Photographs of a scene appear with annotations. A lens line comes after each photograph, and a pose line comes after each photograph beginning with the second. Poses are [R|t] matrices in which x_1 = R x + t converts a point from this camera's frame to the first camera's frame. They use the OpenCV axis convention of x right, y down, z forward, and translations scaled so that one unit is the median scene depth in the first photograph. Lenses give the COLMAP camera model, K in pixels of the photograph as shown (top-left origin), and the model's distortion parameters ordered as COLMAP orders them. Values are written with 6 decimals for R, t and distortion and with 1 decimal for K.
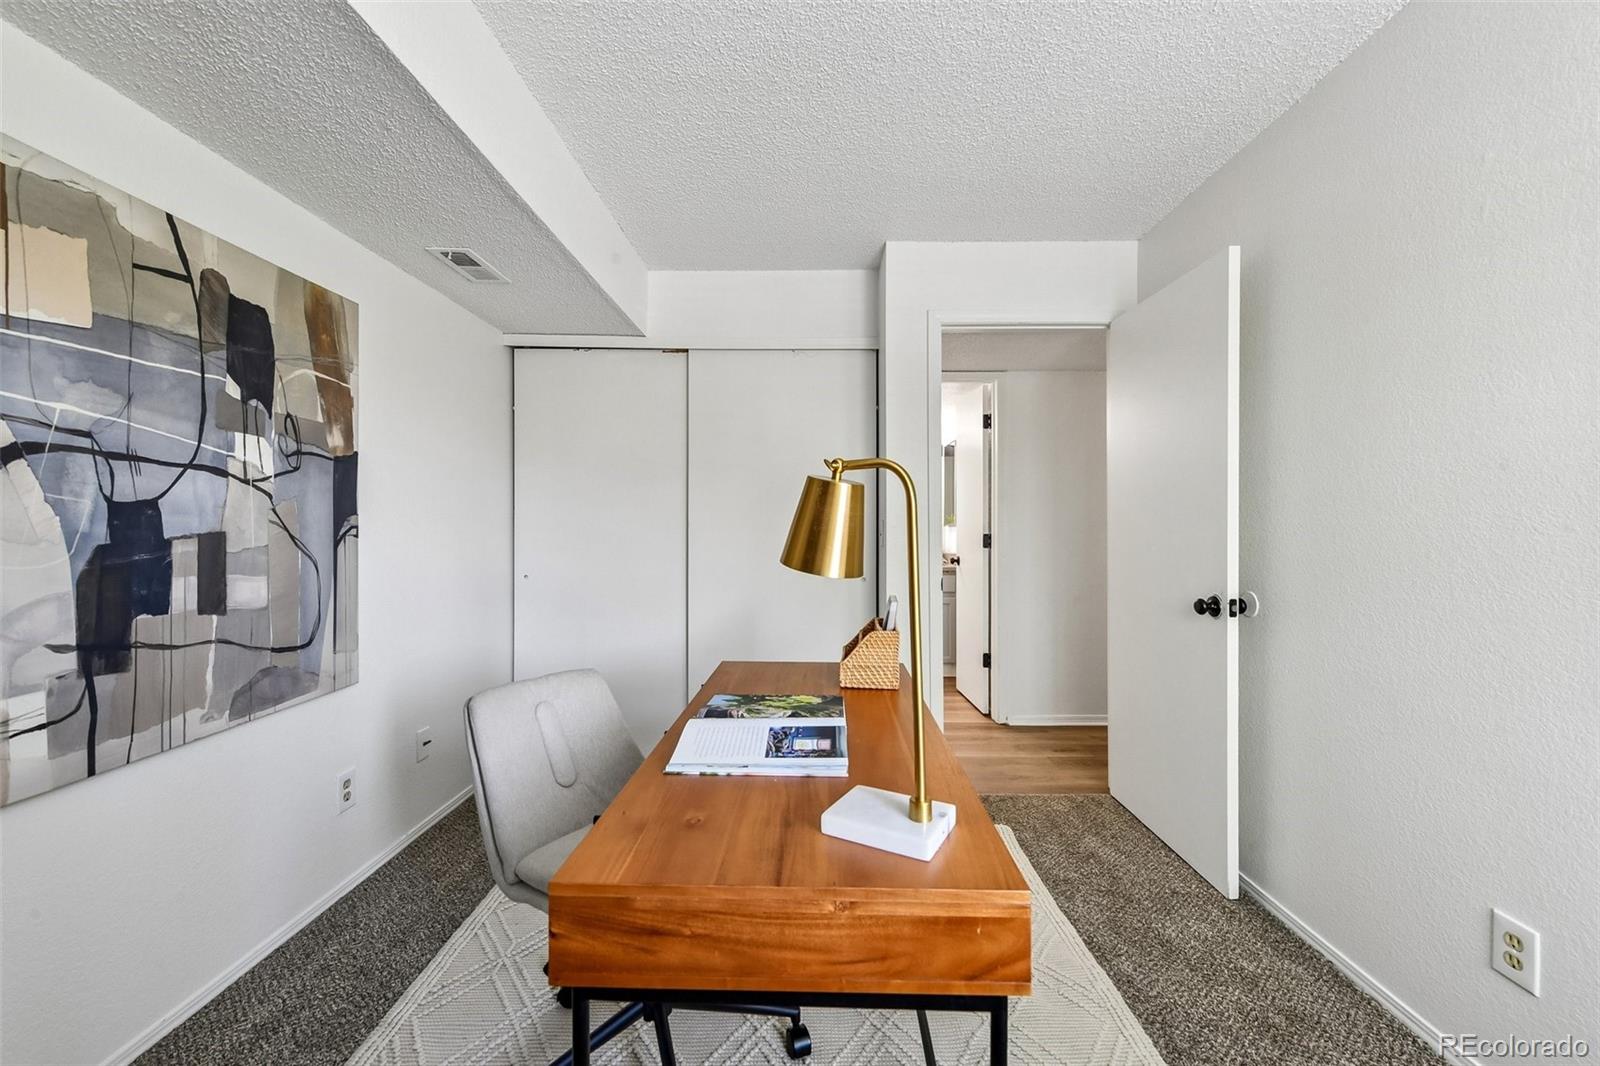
lens RADIAL K [[638.0, 0, 799.7], [0, 638.0, 525.1], [0, 0, 1]] dist [0.009225, -0.001383]
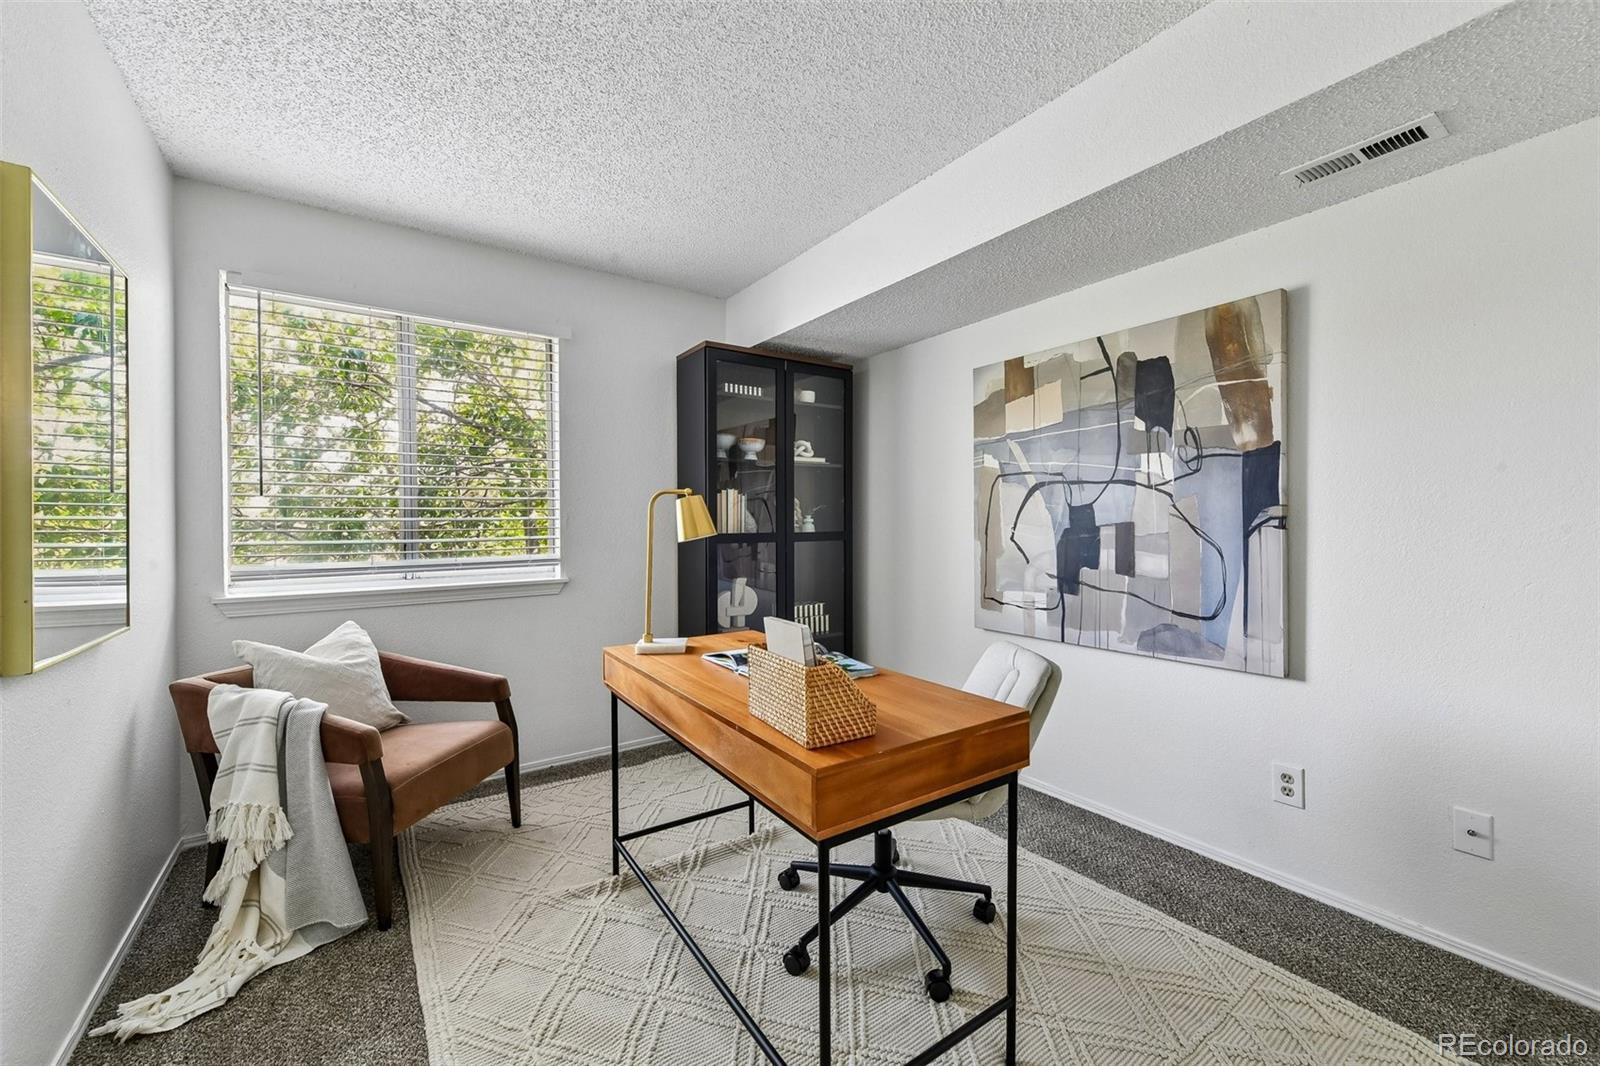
lens RADIAL K [[638.0, 0, 800.8], [0, 638.0, 527.4], [0, 0, 1]] dist [0.009225, -0.001383]
pose [[-0.810103, 0.009003, -0.586218, 0.607872], [0.006502, 0.999959, 0.006372, 0.008184], [0.586251, 0.001351, -0.810128, 1.739695]]
